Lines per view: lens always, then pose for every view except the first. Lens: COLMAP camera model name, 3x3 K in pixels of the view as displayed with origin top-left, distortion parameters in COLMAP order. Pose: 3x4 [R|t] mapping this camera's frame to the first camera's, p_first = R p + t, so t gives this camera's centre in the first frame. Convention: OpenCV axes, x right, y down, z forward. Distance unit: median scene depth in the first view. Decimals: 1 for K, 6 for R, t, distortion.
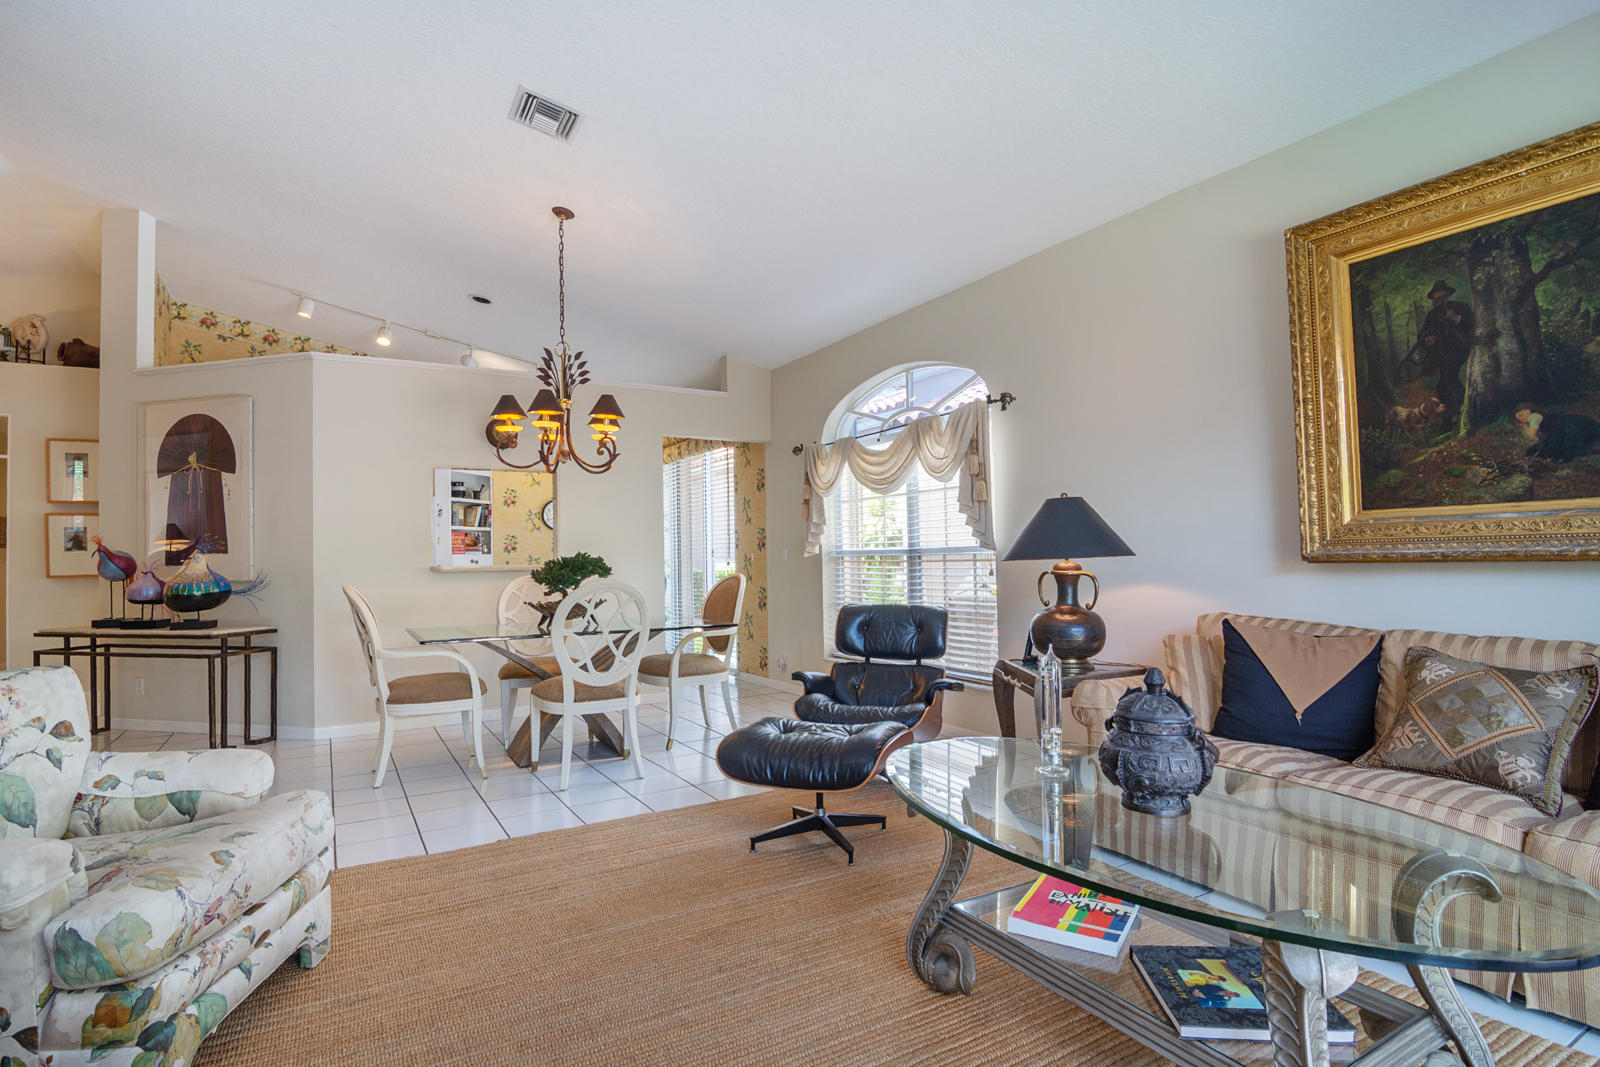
lens RADIAL K [[804.0, 0, 800.2], [0, 804.0, 538.0], [0, 0, 1]] dist [-0.003368, -0.000560]
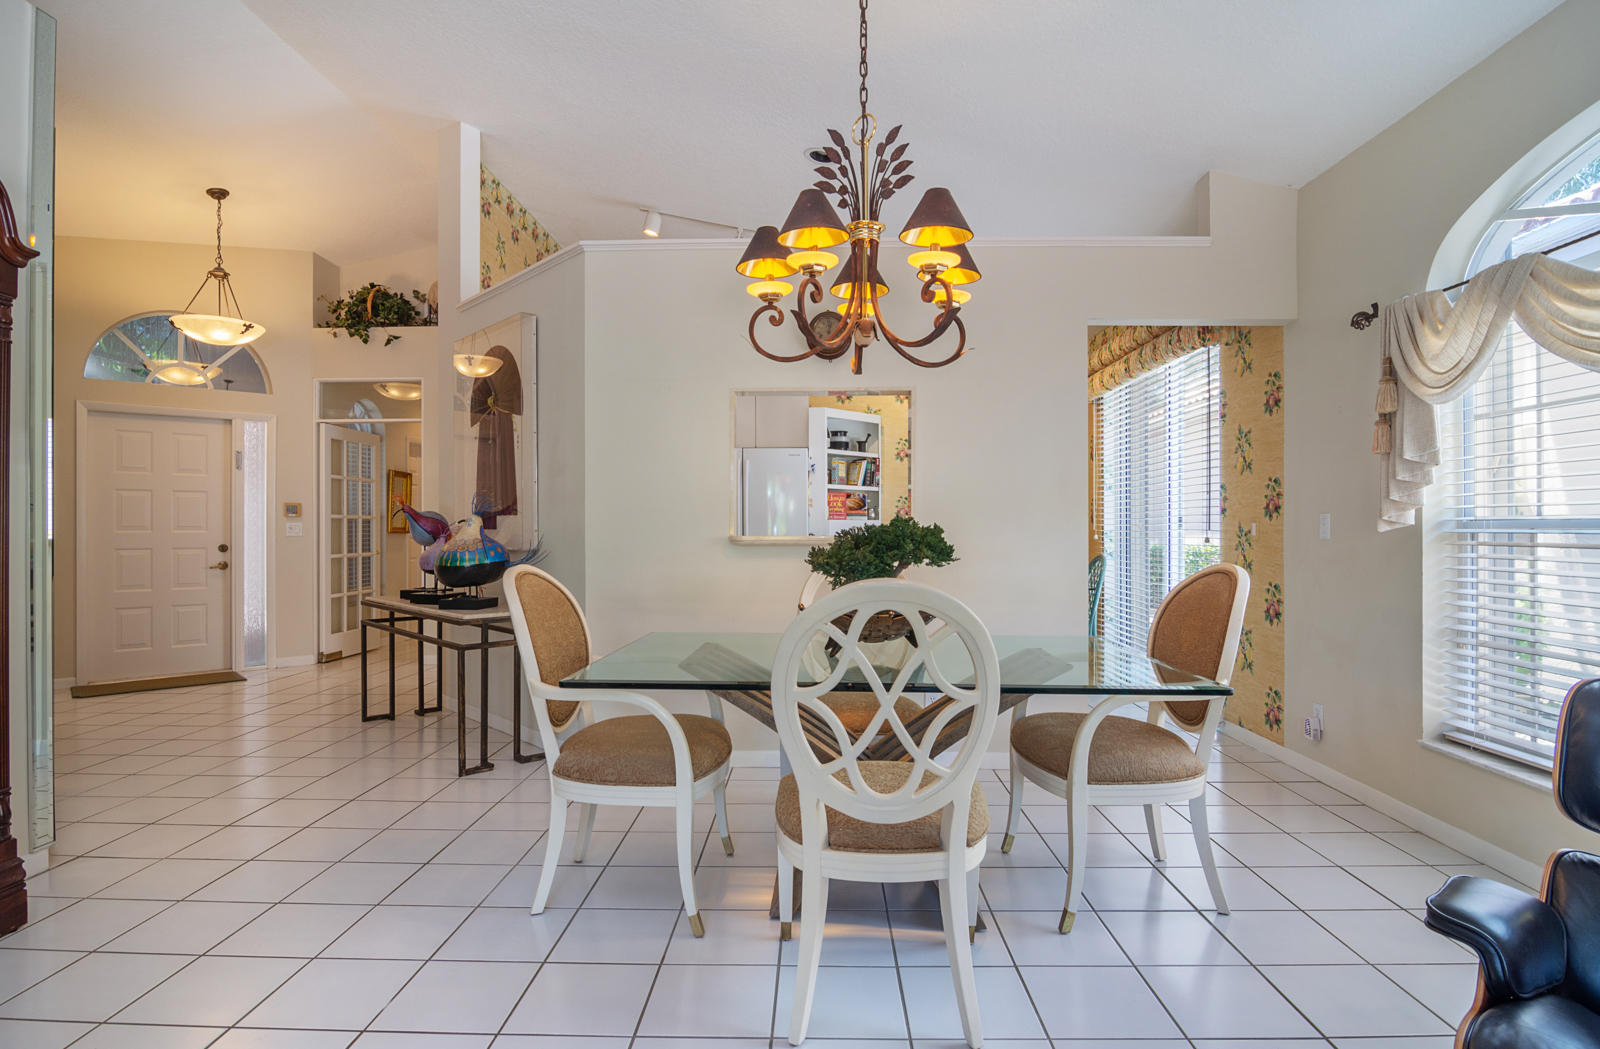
lens RADIAL K [[807.1, 0, 802.6], [0, 807.1, 529.8], [0, 0, 1]] dist [-0.018538, -0.000042]
pose [[0.850501, 0.016987, -0.525698, -0.037150], [-0.001507, 0.999553, 0.029862, 0.008308], [0.525971, -0.024605, 0.850147, 0.392762]]
